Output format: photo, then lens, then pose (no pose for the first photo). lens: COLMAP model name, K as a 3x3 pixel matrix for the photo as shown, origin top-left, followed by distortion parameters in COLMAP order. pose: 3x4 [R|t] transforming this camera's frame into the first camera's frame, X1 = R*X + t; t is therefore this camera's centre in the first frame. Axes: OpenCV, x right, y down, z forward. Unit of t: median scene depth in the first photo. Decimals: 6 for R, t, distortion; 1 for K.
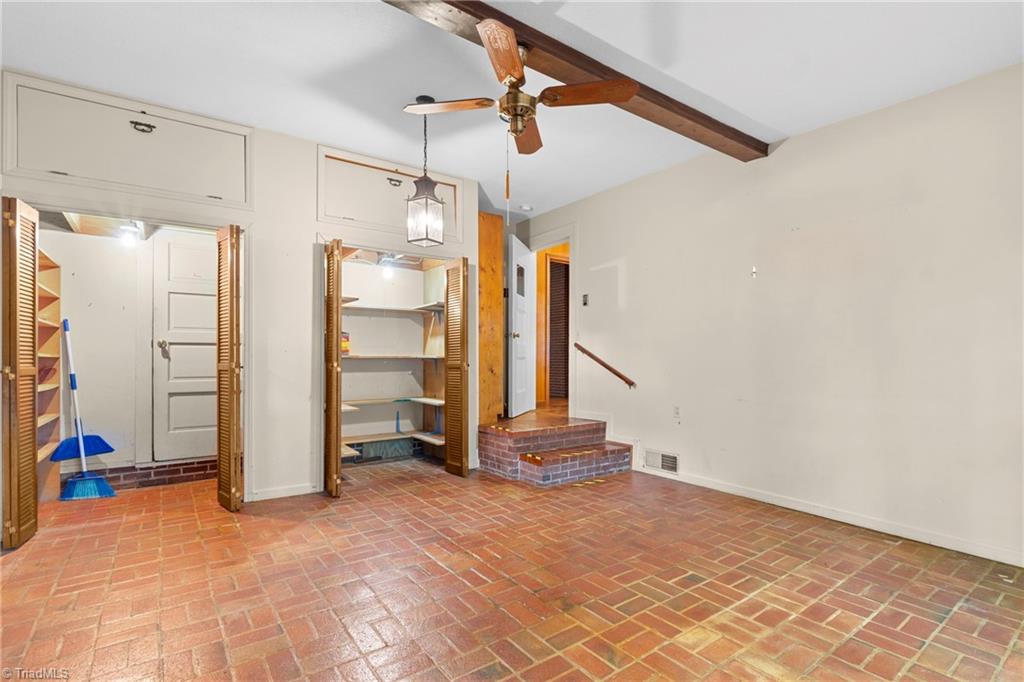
lens RADIAL K [[483.1, 0, 506.4], [0, 483.1, 347.9], [0, 0, 1]] dist [-0.003132, -0.000388]
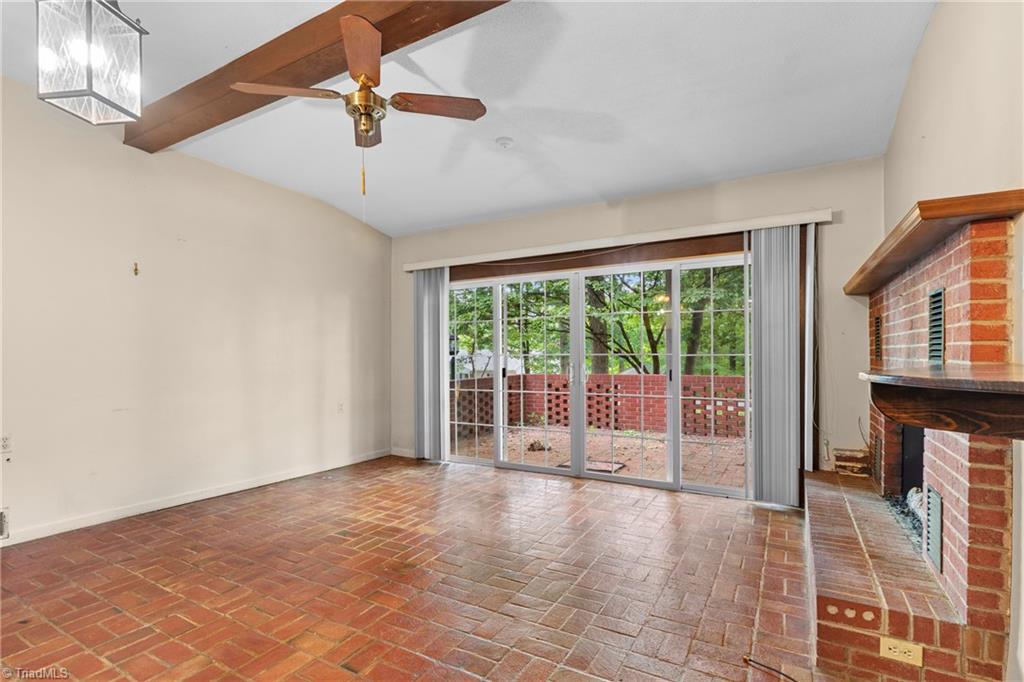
lens RADIAL K [[483.1, 0, 509.0], [0, 483.1, 349.4], [0, 0, 1]] dist [-0.003132, -0.000388]
pose [[-0.409462, 0.008284, 0.912290, -0.997633], [-0.017609, 0.999701, -0.016981, -0.005952], [-0.912157, -0.023018, -0.409193, 1.142808]]
